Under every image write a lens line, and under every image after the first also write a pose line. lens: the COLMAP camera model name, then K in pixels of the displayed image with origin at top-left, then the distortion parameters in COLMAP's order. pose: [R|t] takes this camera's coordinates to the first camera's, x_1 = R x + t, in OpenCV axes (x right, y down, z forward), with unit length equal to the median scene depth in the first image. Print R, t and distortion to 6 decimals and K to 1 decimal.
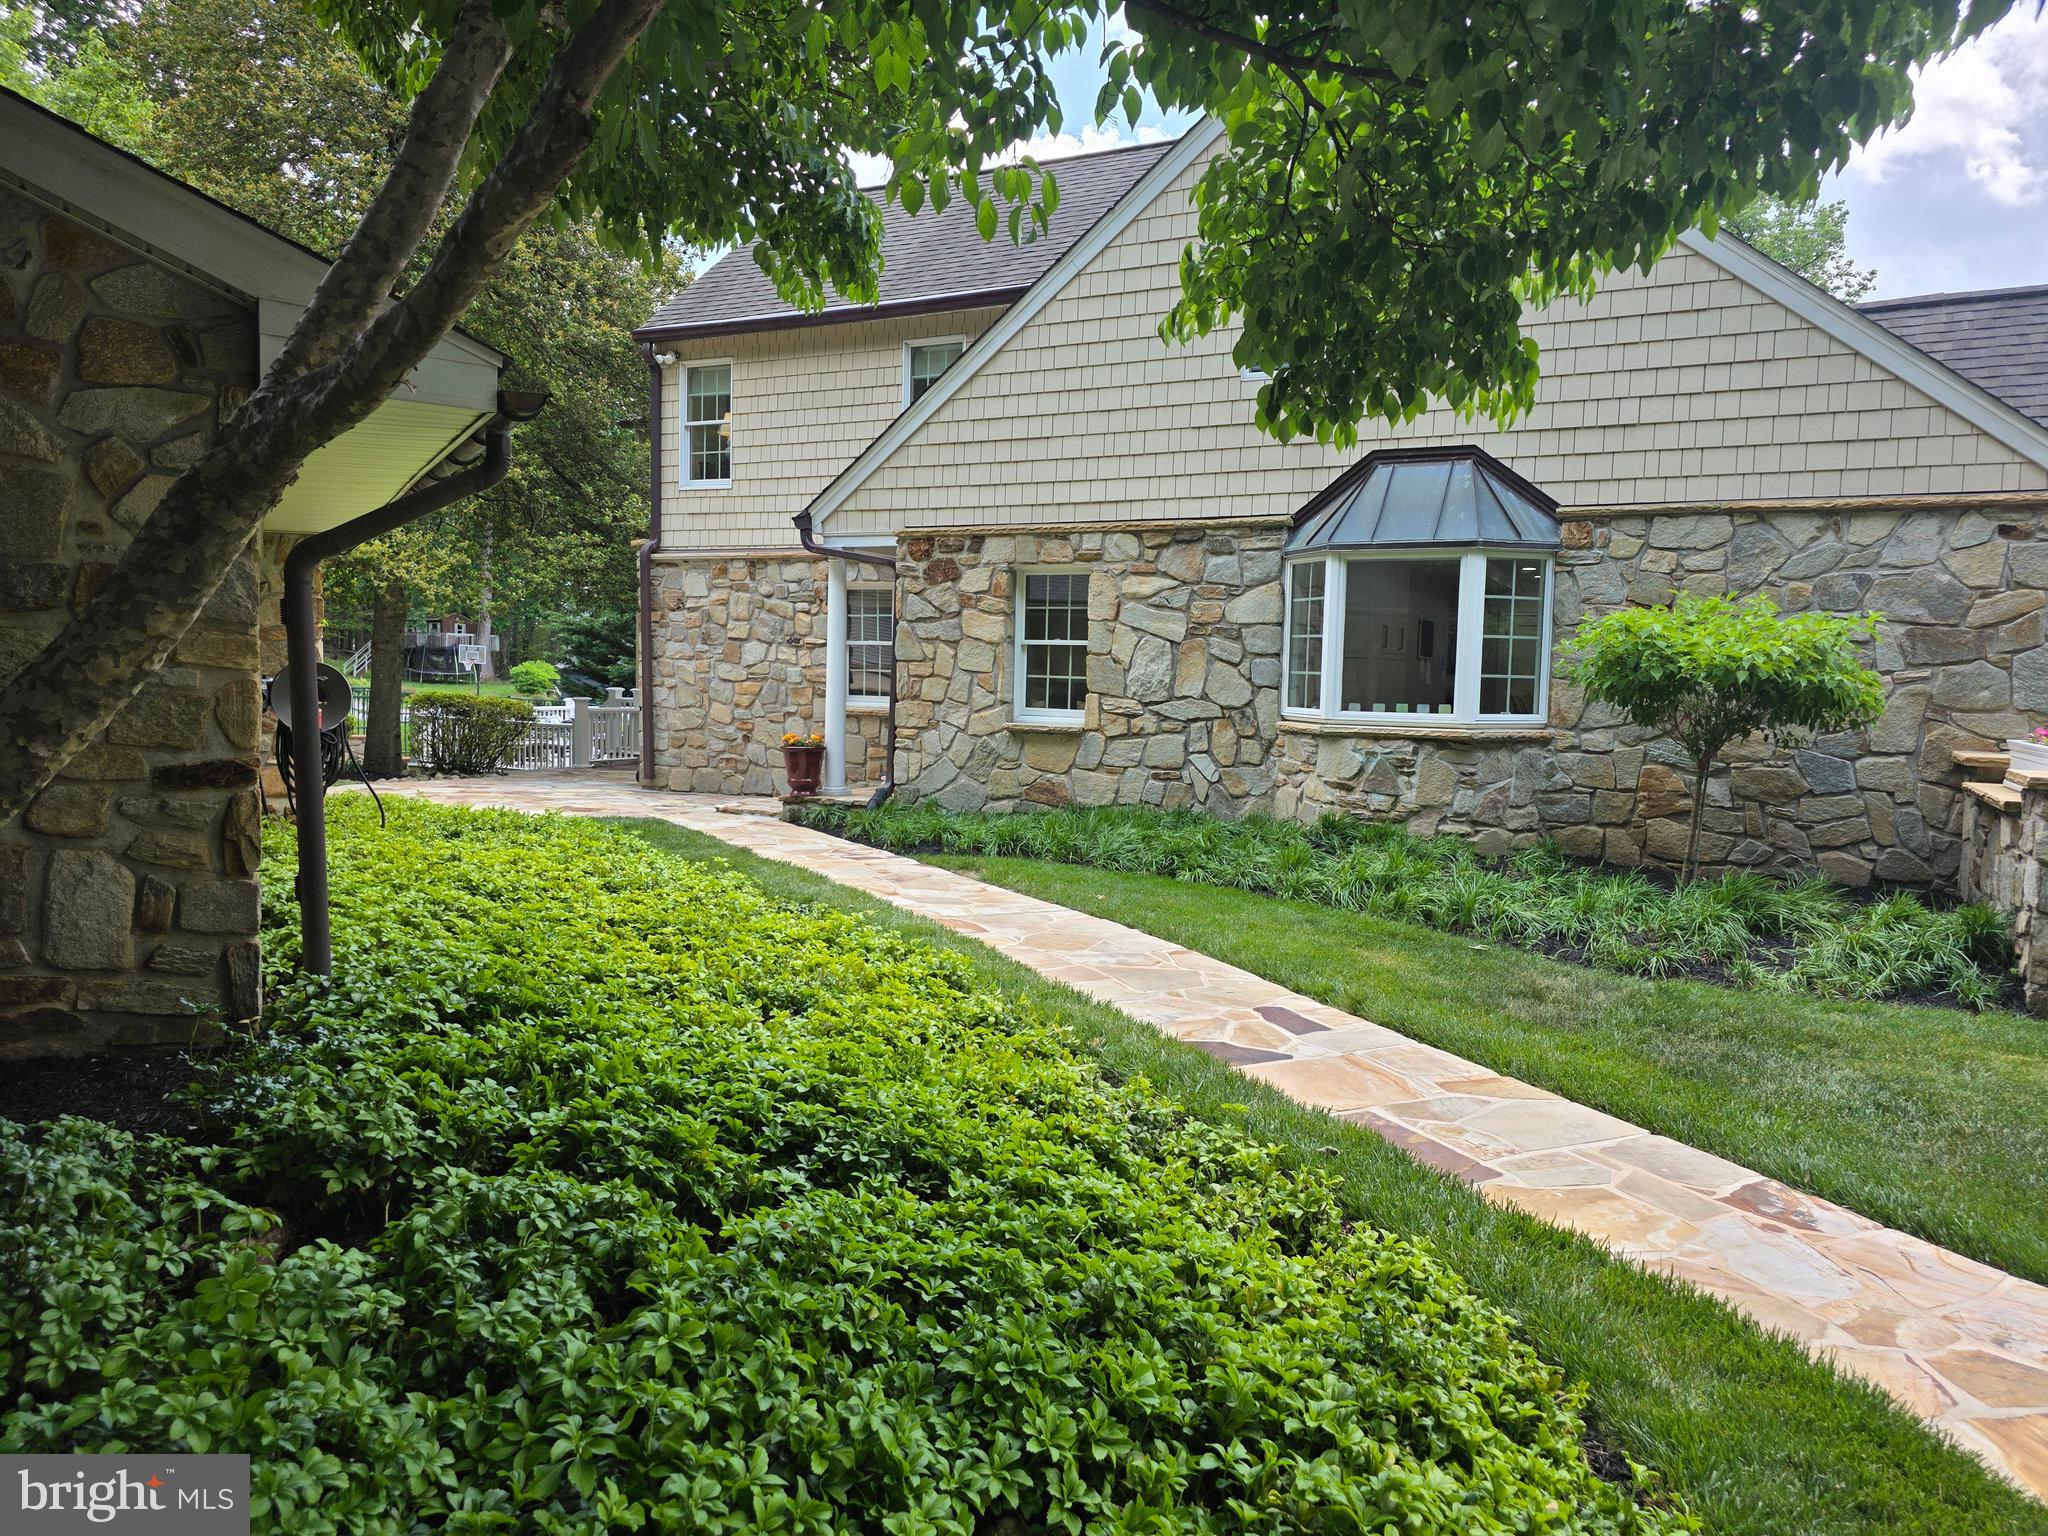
lens RADIAL K [[1389.2, 0, 1024.0], [0, 1389.2, 768.0], [0, 0, 1]] dist [0.041956, -0.002119]
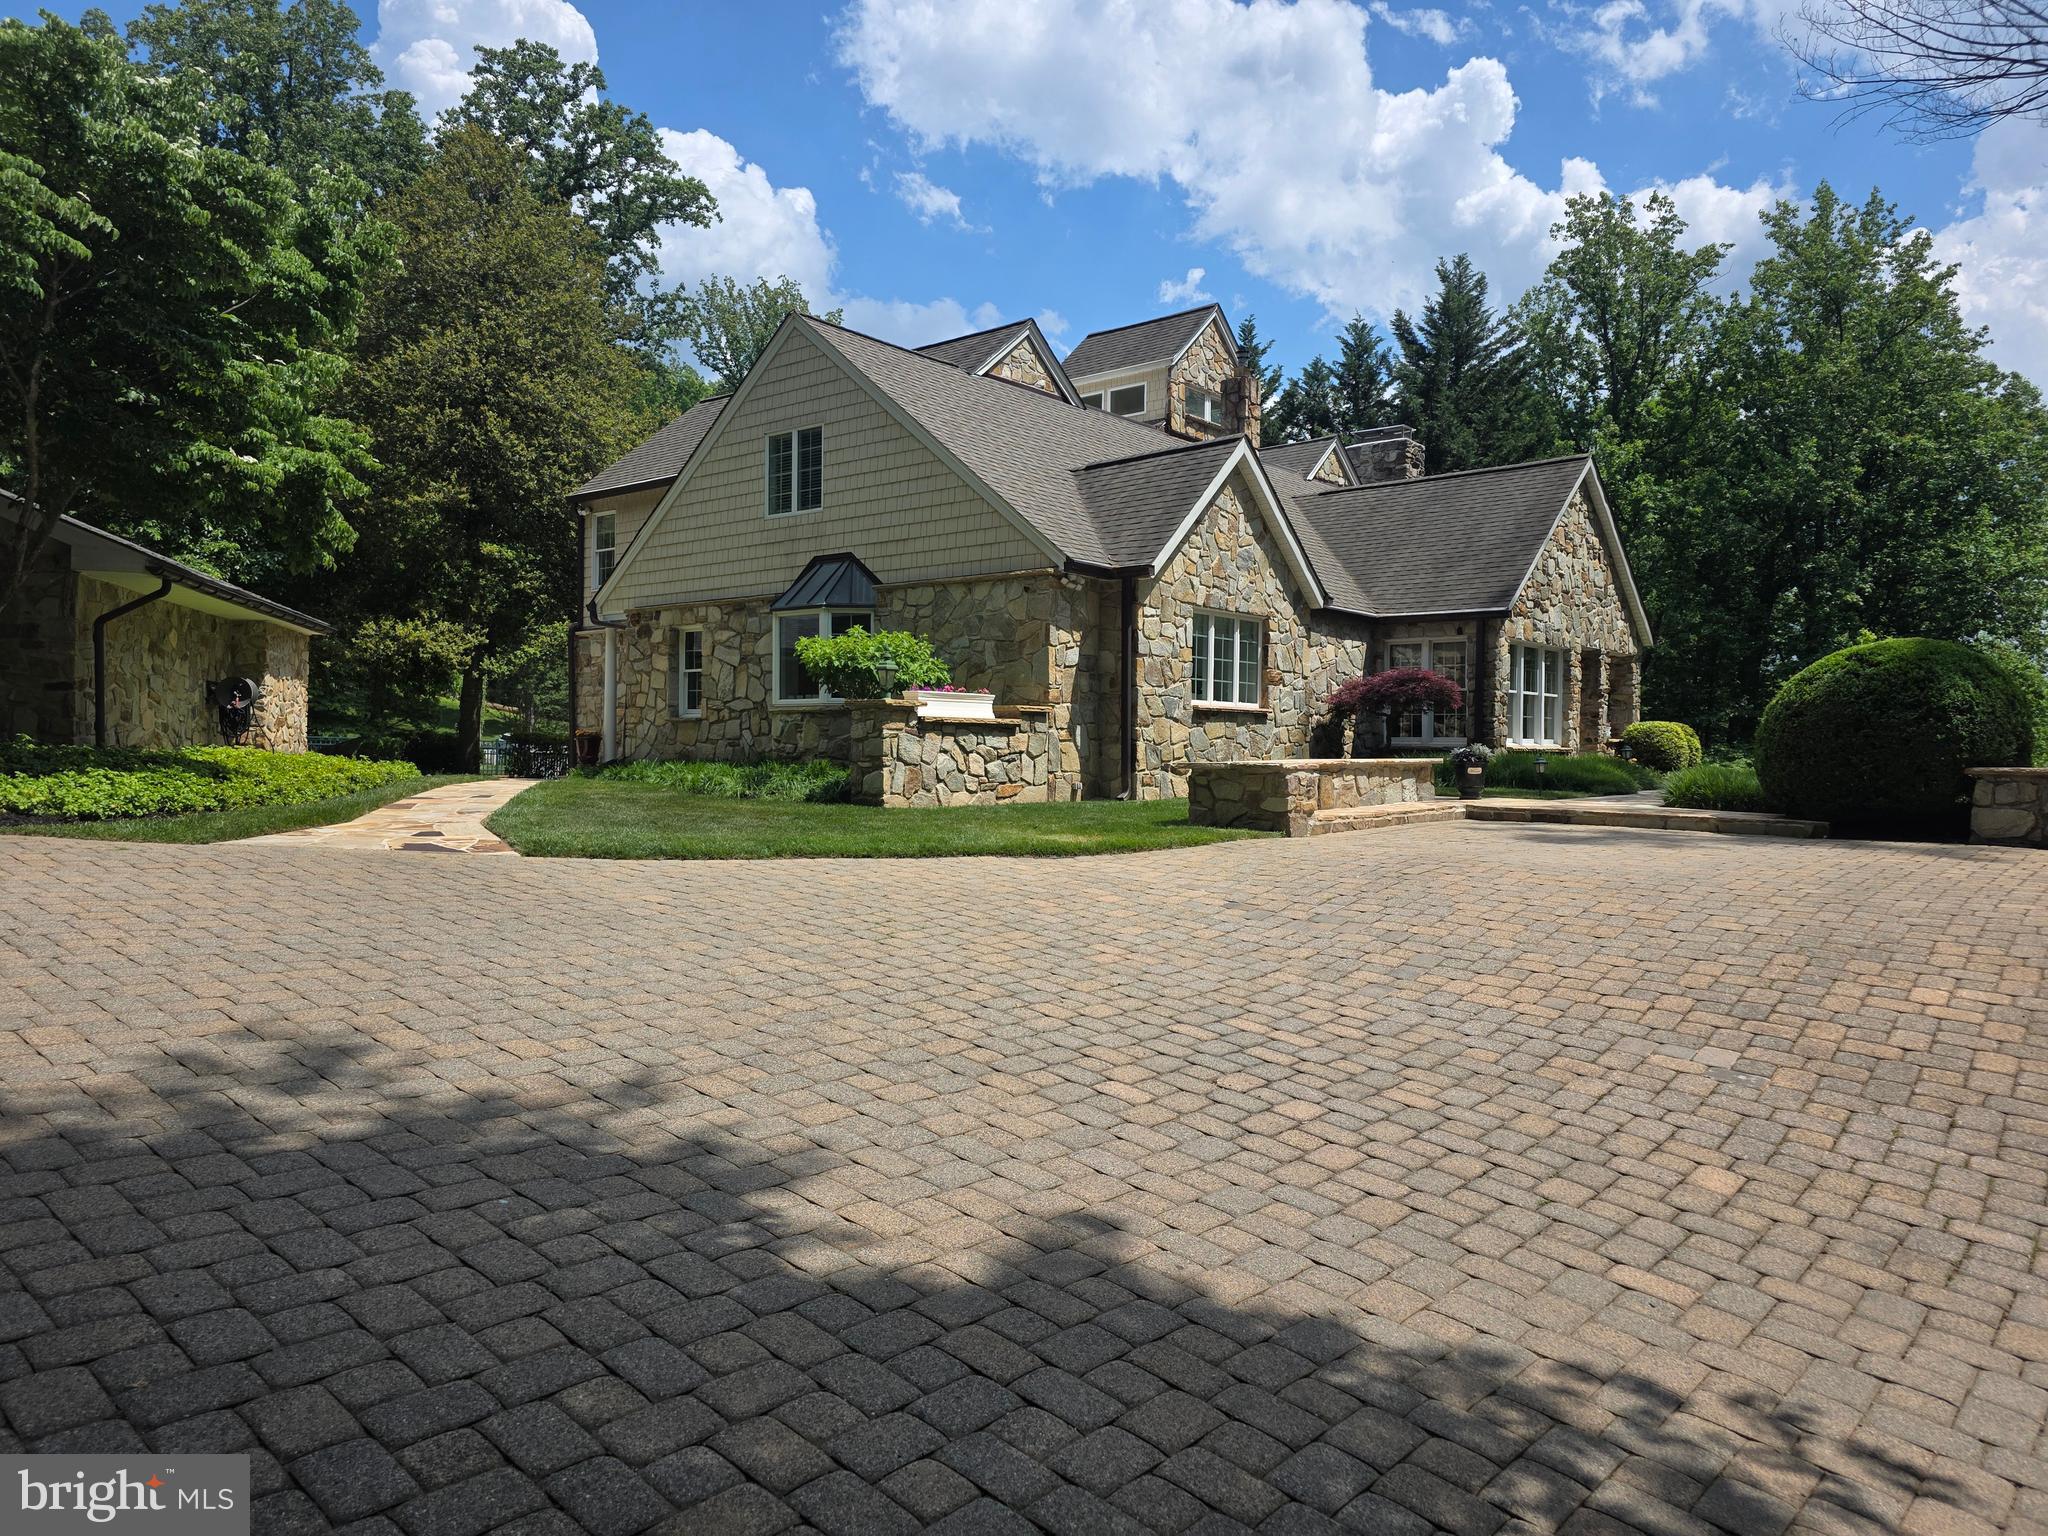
lens RADIAL K [[1389.2, 0, 1024.0], [0, 1389.2, 768.0], [0, 0, 1]] dist [0.041956, -0.002119]
pose [[0.971254, -0.010352, -0.237821, 0.878982], [-0.004742, 0.998014, -0.062807, 0.145773], [0.237999, 0.062129, 0.969276, -0.612150]]
